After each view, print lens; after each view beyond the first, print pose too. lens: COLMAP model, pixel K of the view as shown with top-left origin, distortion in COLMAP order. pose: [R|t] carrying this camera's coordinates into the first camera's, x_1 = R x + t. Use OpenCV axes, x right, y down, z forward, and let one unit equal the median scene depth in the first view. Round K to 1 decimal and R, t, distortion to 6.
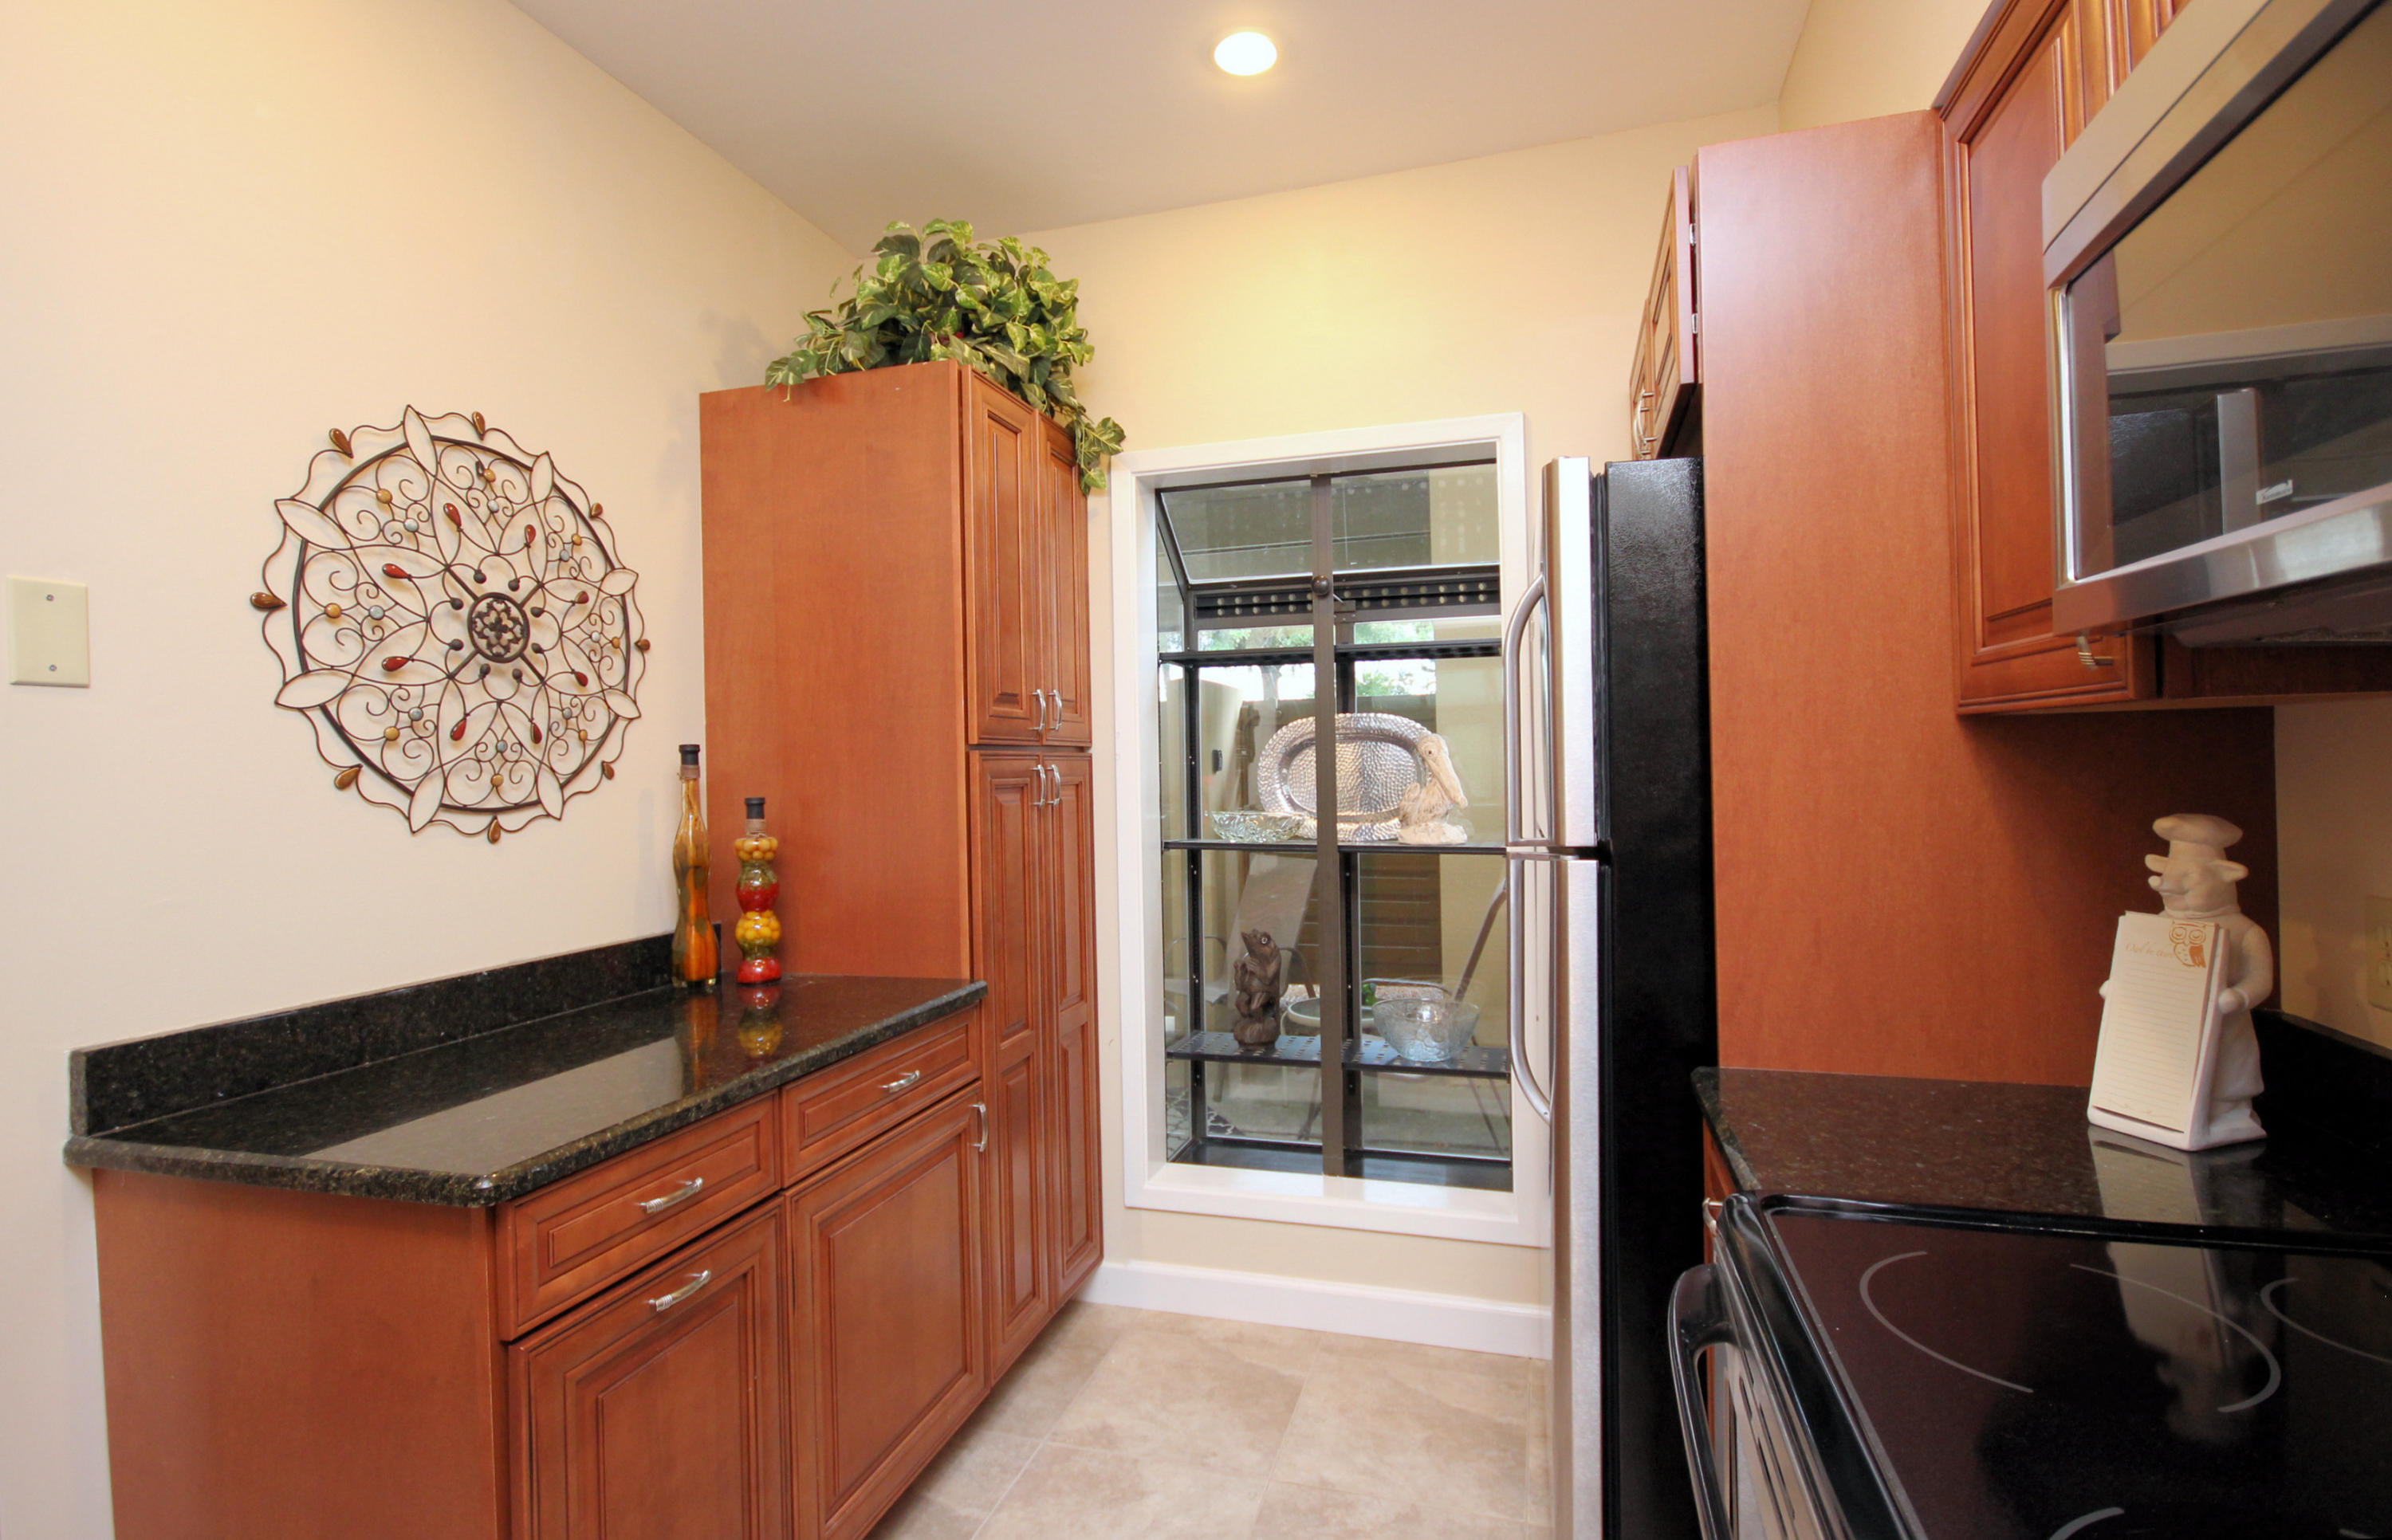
lens RADIAL K [[1126.4, 0, 1224.3], [0, 1126.4, 755.5], [0, 0, 1]] dist [-0.001868, -0.001353]
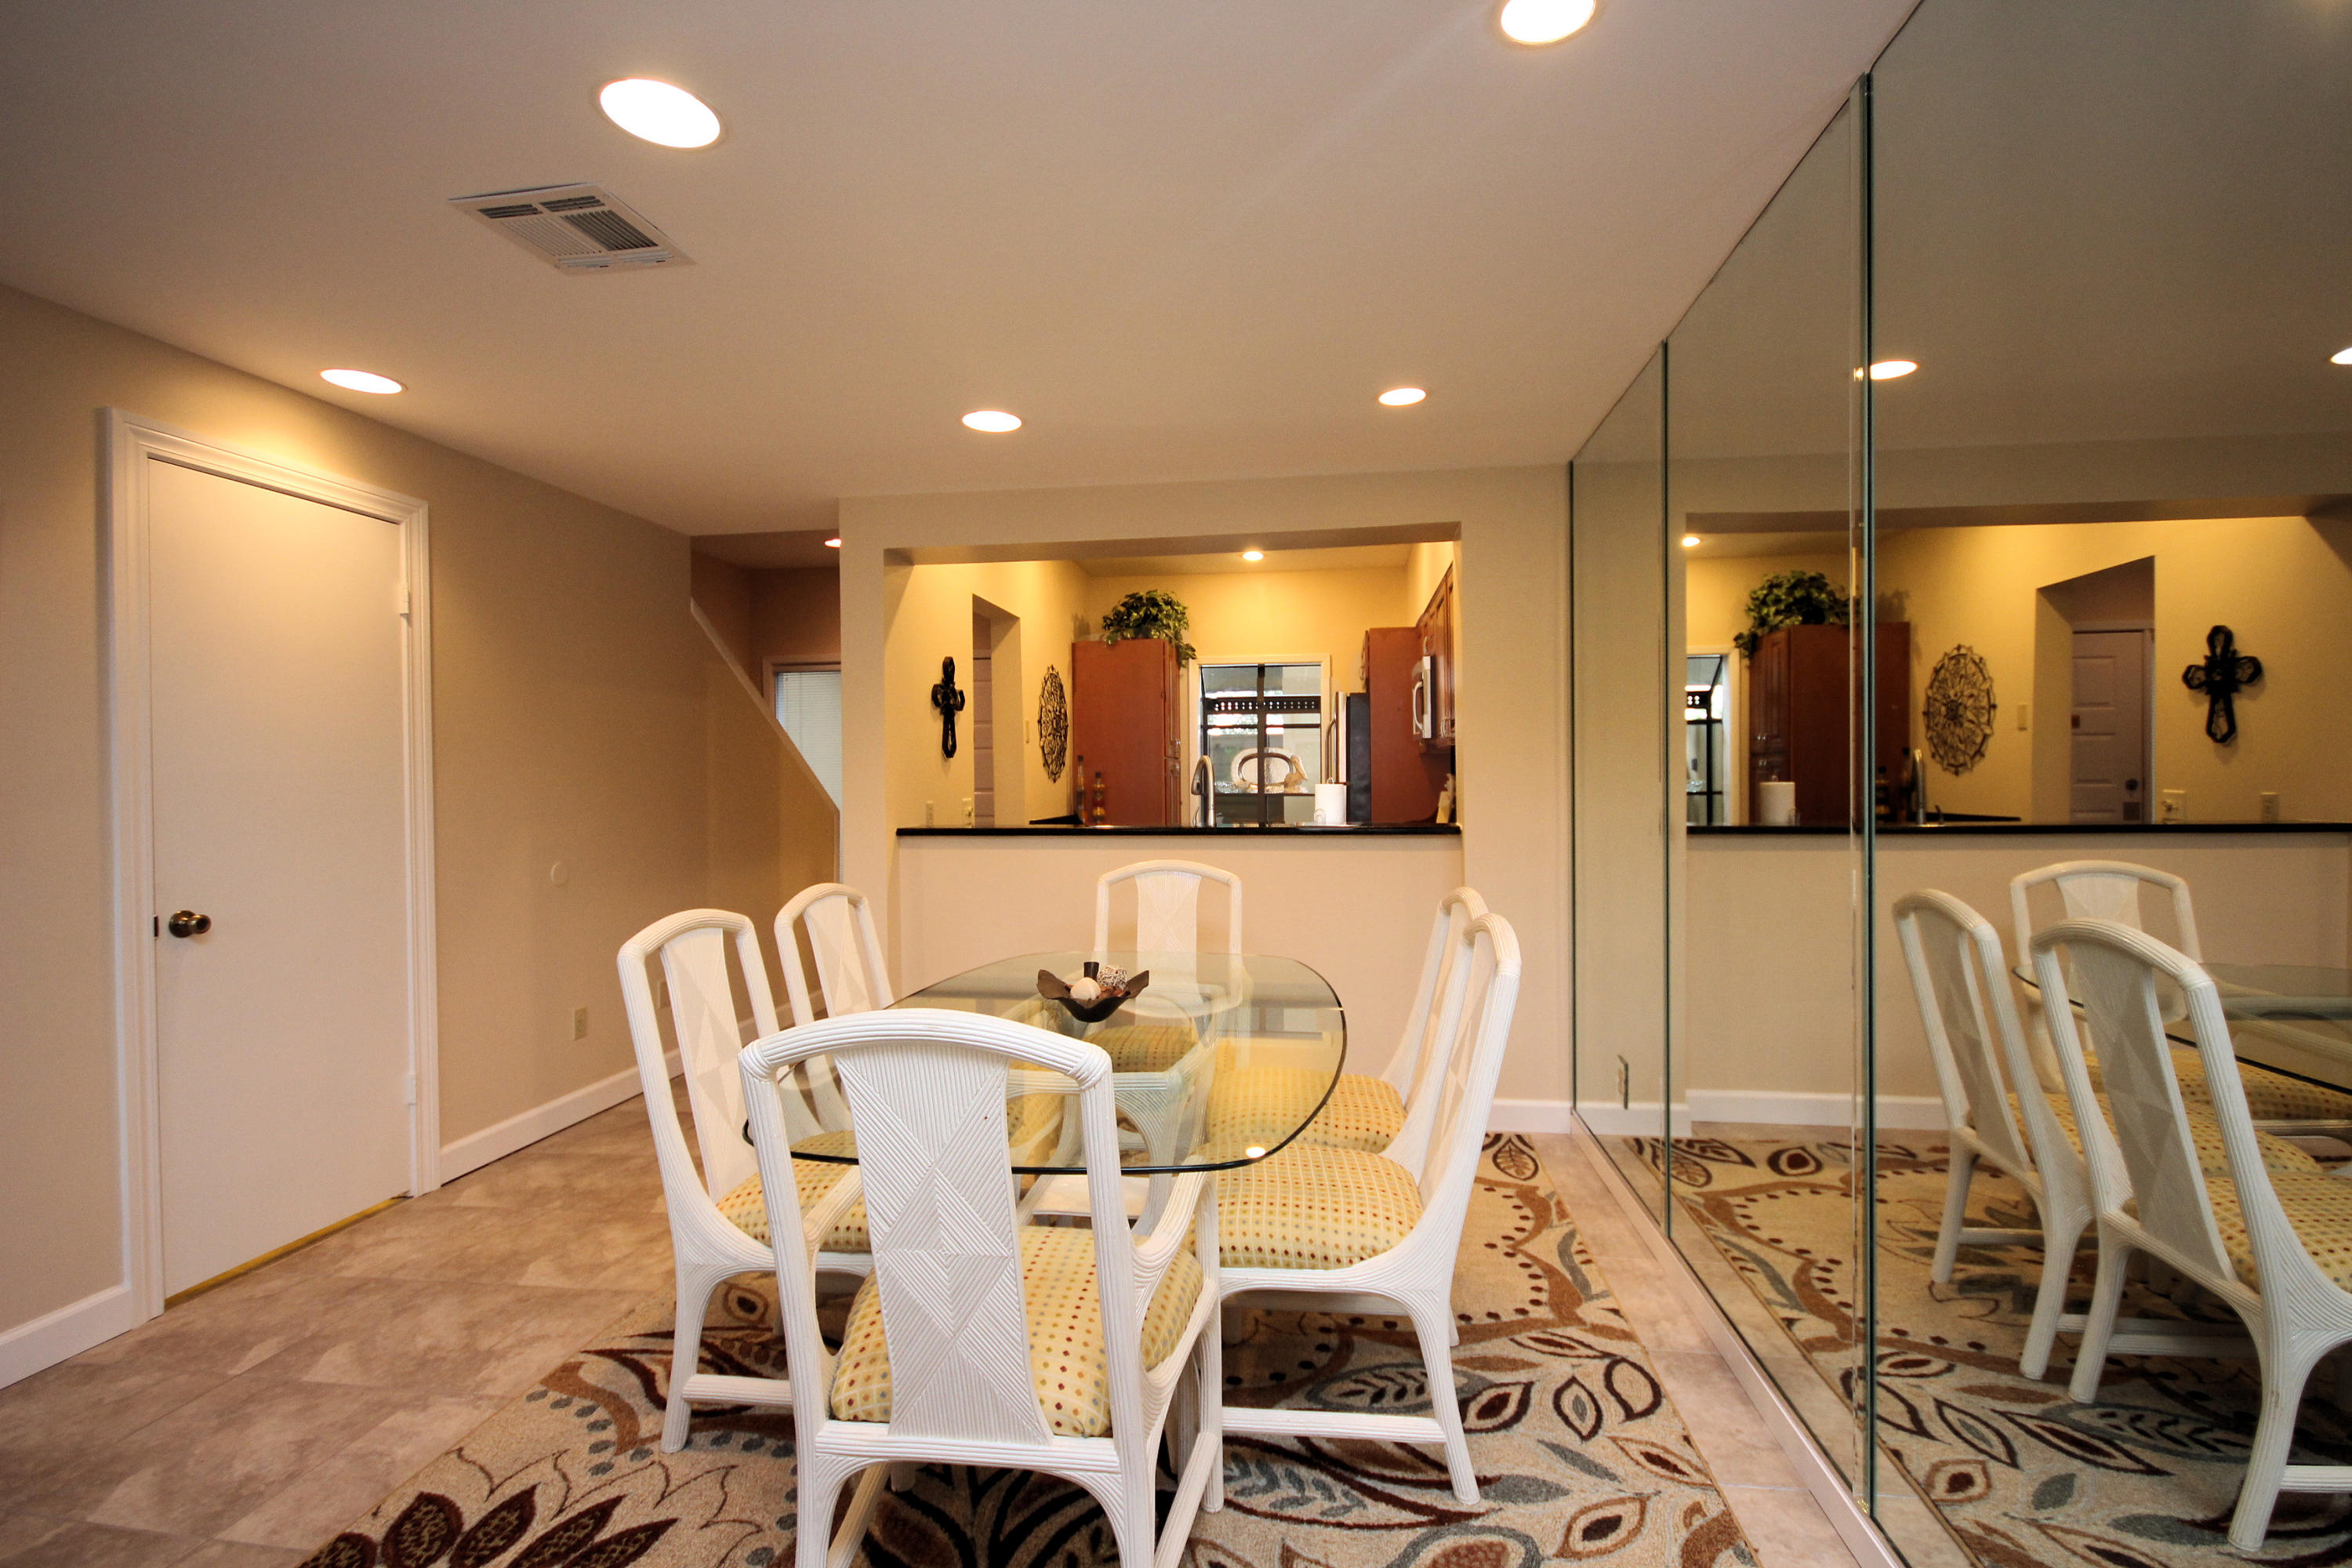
lens RADIAL K [[1091.2, 0, 1181.9], [0, 1091.2, 789.3], [0, 0, 1]] dist [-0.006125, 0.000857]
pose [[0.989782, 0.007987, 0.142362, -0.664394], [-0.010363, 0.999819, 0.015953, 0.035831], [-0.142209, -0.017266, 0.989686, -2.280986]]
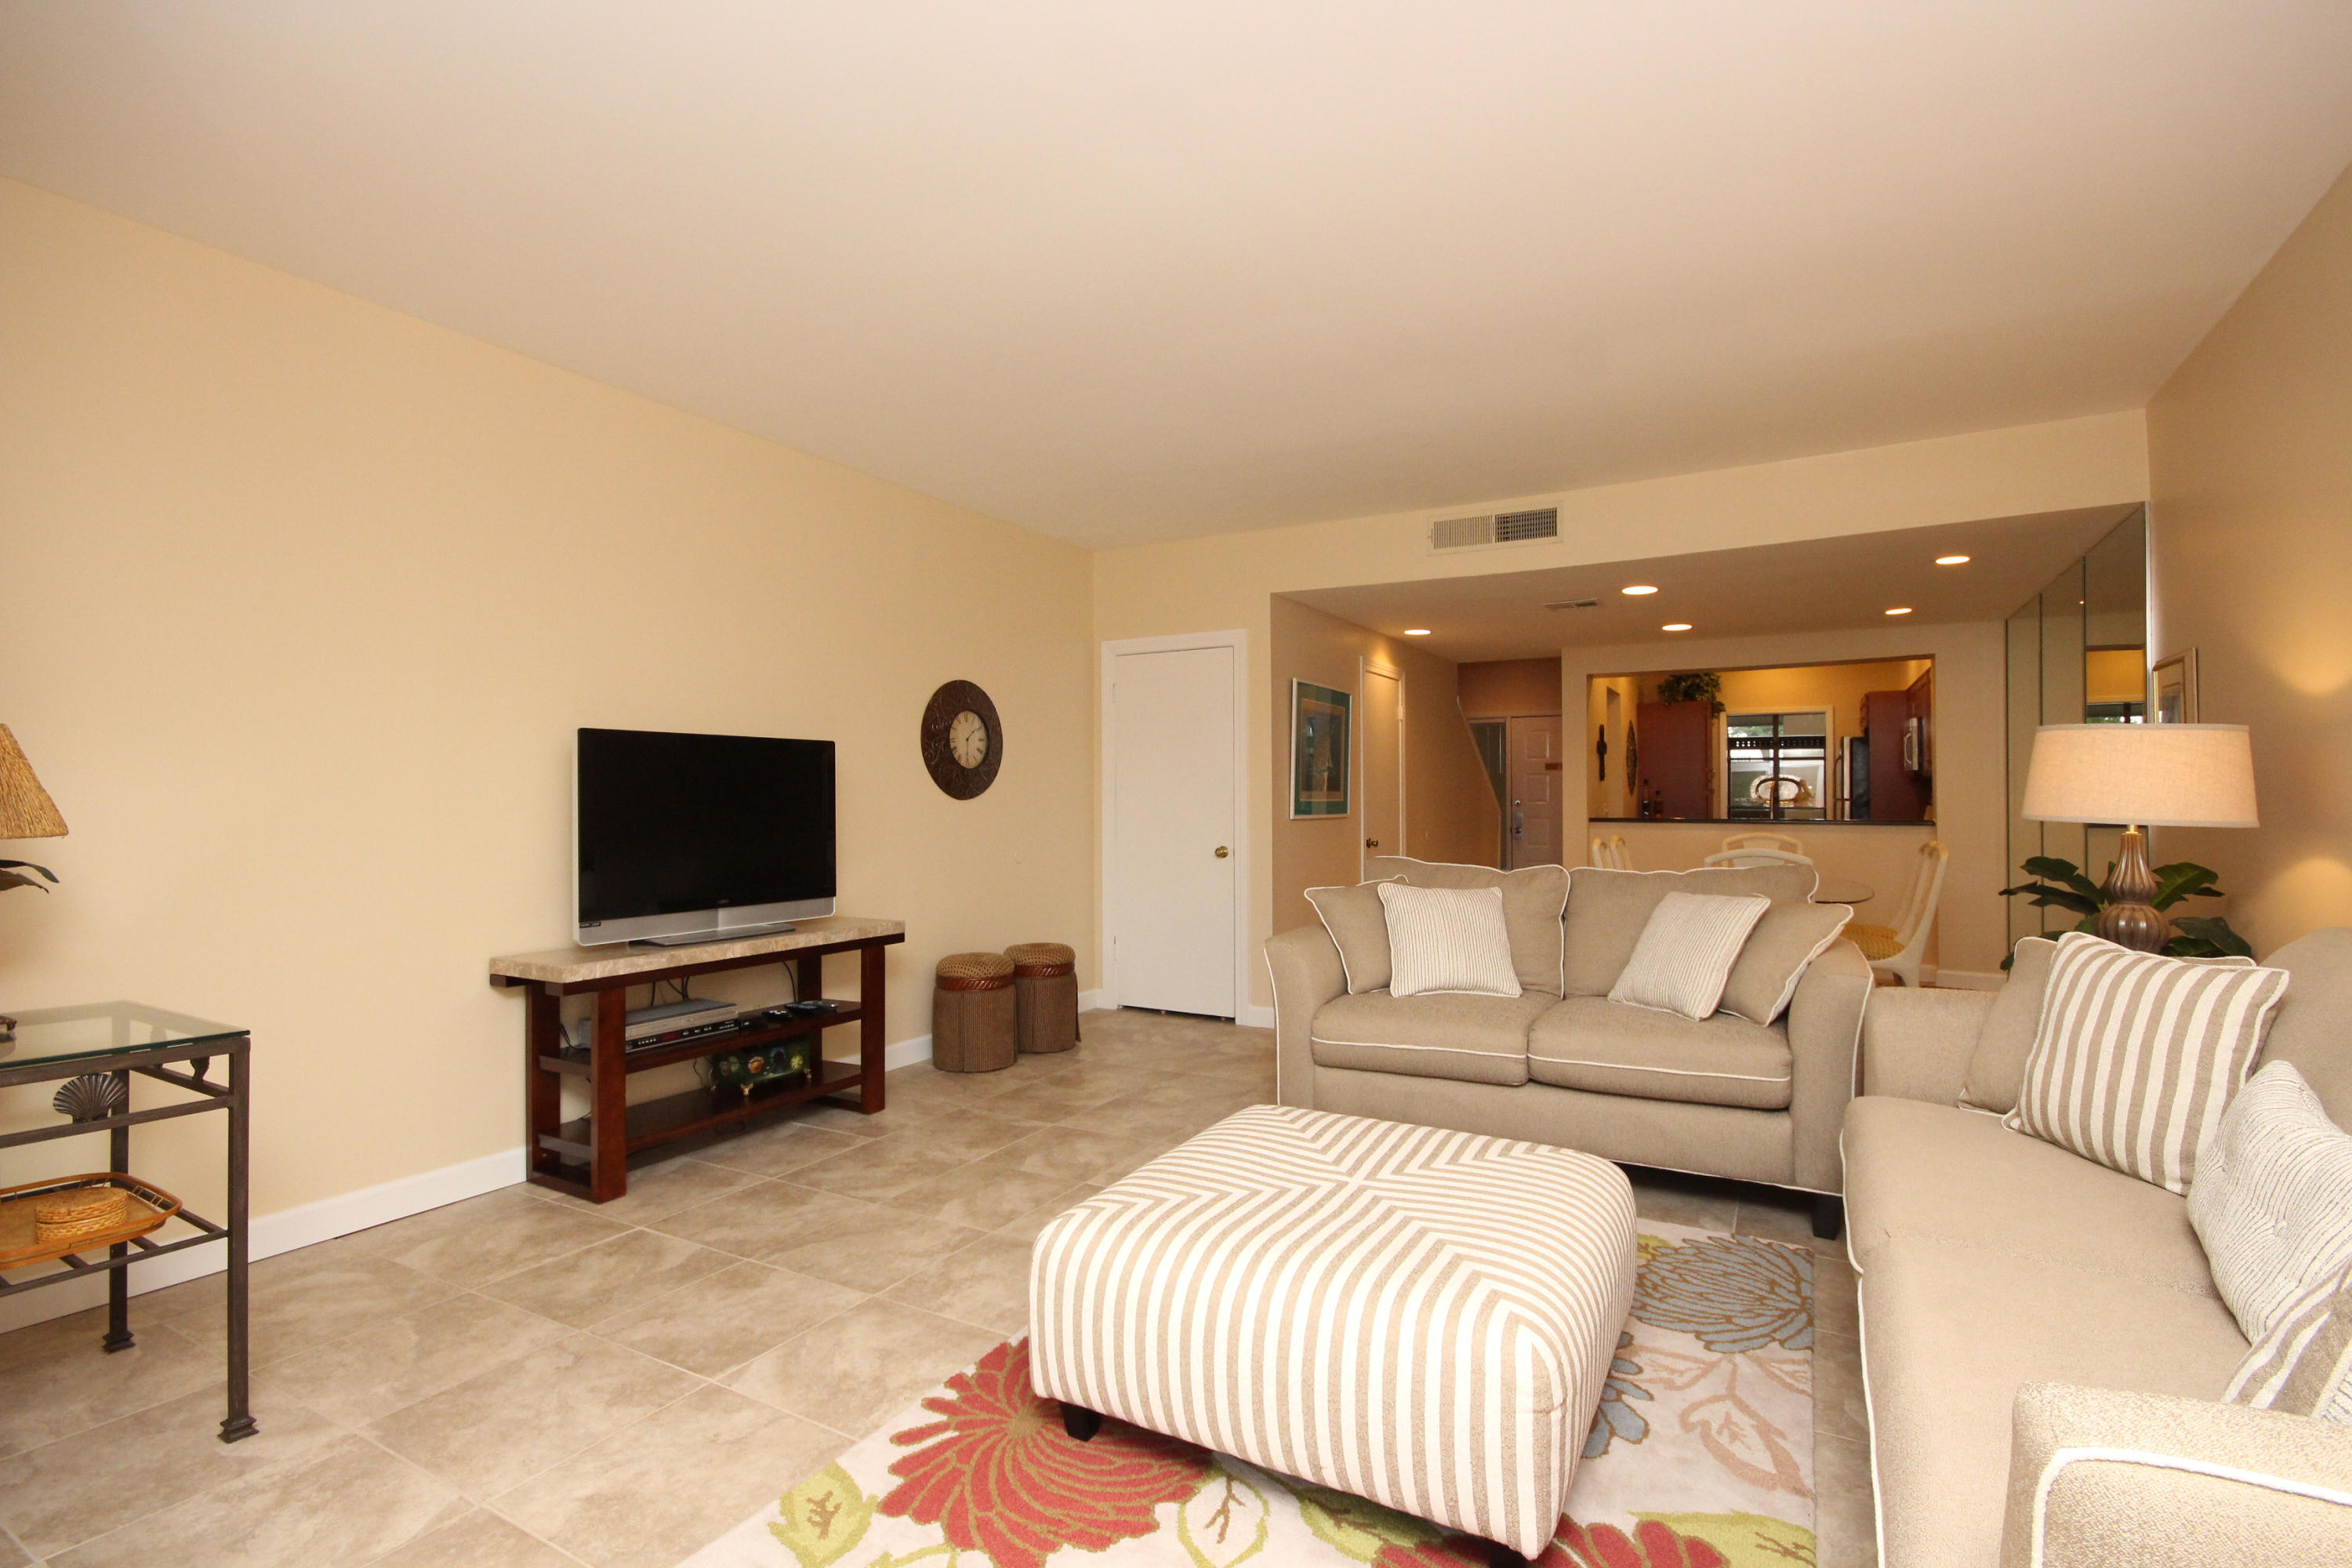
lens RADIAL K [[1091.2, 0, 1183.0], [0, 1091.2, 779.3], [0, 0, 1]] dist [-0.006125, 0.000857]
pose [[0.973213, 0.016690, -0.229297, -1.415607], [-0.018193, 0.999825, -0.004441, 0.051142], [0.229183, 0.008494, 0.973346, -4.300729]]
